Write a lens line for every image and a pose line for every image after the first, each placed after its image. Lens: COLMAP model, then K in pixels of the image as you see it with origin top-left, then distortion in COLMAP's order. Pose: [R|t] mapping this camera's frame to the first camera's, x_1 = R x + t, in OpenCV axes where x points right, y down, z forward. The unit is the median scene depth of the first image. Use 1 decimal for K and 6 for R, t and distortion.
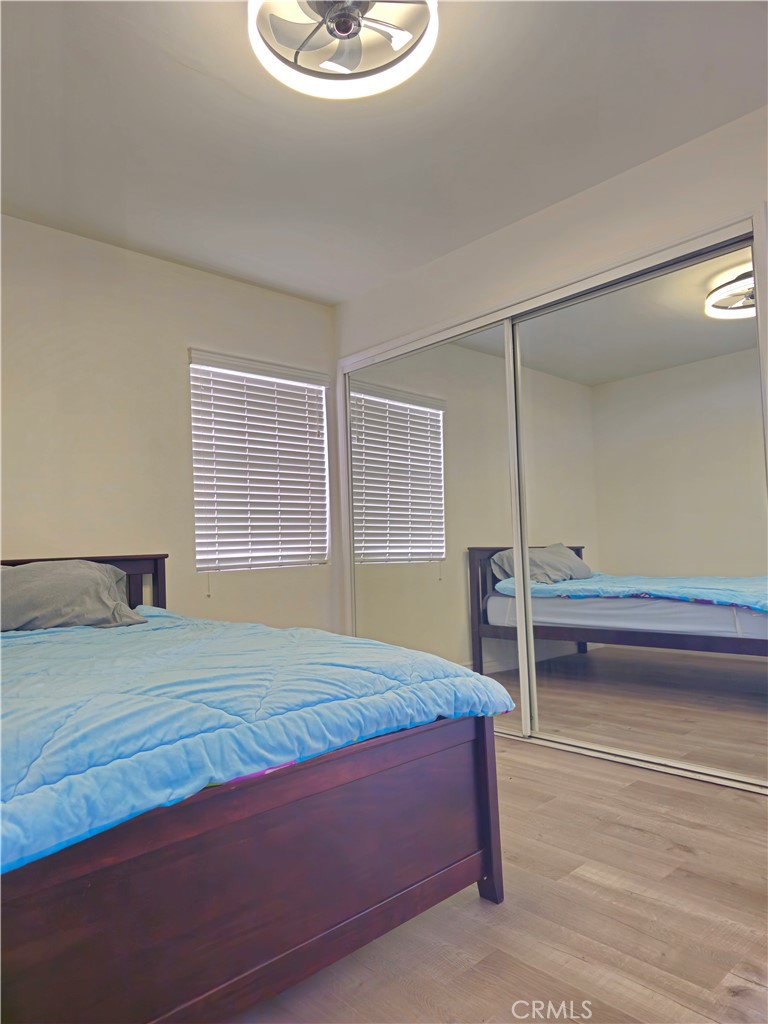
lens RADIAL K [[671.5, 0, 377.3], [0, 671.5, 508.3], [0, 0, 1]] dist [0.054809, -0.038605]
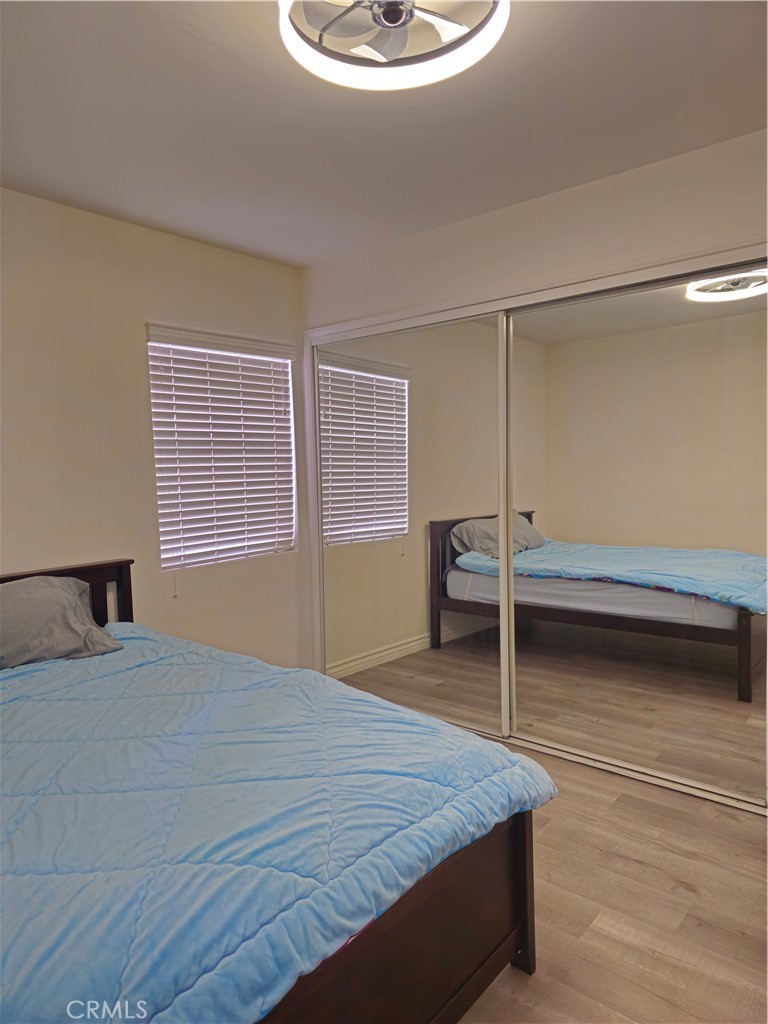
lens RADIAL K [[671.5, 0, 376.7], [0, 671.5, 513.9], [0, 0, 1]] dist [0.054809, -0.038605]
pose [[0.992568, 0.002580, 0.121661, -0.115976], [-0.018704, 0.991130, 0.131572, -0.150961], [-0.120243, -0.132869, 0.983813, 0.076861]]
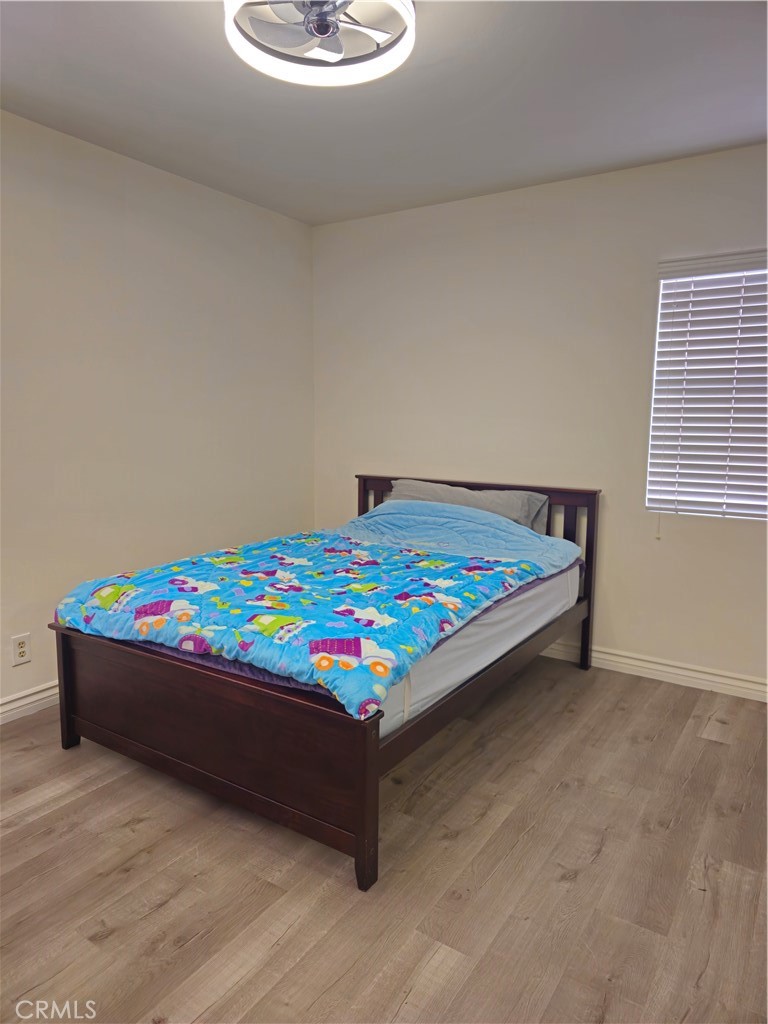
lens RADIAL K [[671.5, 0, 377.6], [0, 671.5, 509.2], [0, 0, 1]] dist [0.054809, -0.038605]
pose [[0.244771, 0.176298, -0.953418, 0.729566], [0.042072, 0.980473, 0.192102, -0.142838], [0.968668, -0.087133, 0.232575, 0.545335]]
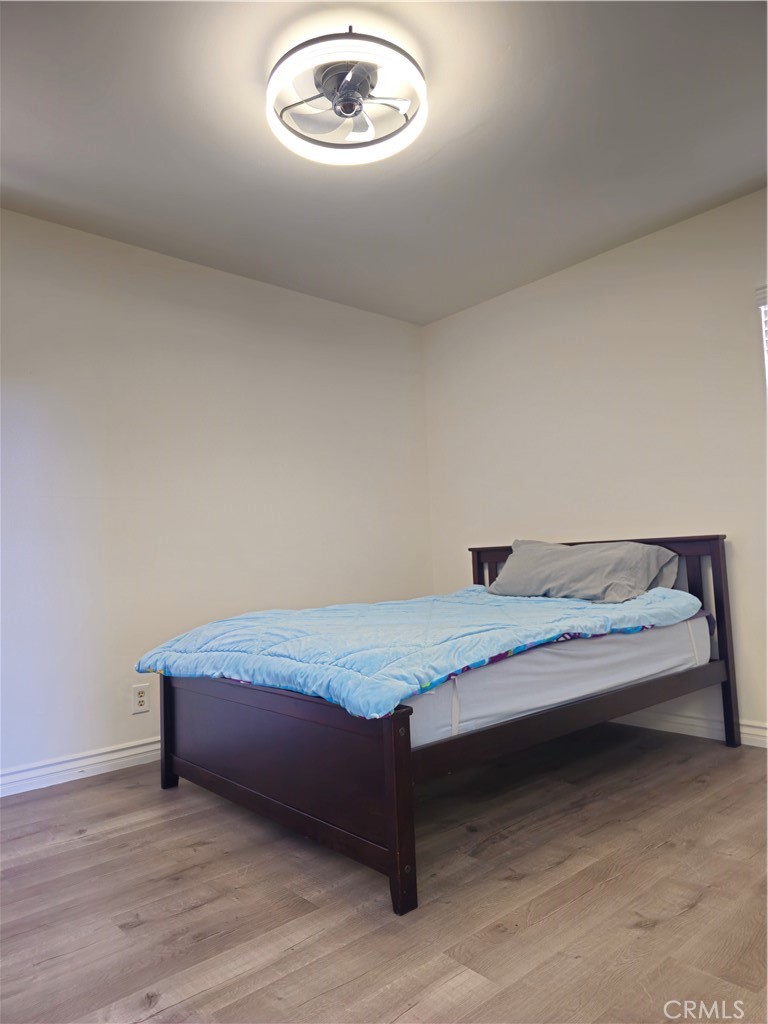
lens RADIAL K [[671.5, 0, 381.6], [0, 671.5, 515.6], [0, 0, 1]] dist [0.054809, -0.038605]
pose [[-0.015478, -0.025245, -0.999561, 0.774683], [0.105851, 0.994022, -0.026745, 0.021821], [0.994262, -0.106219, -0.012713, 0.693436]]
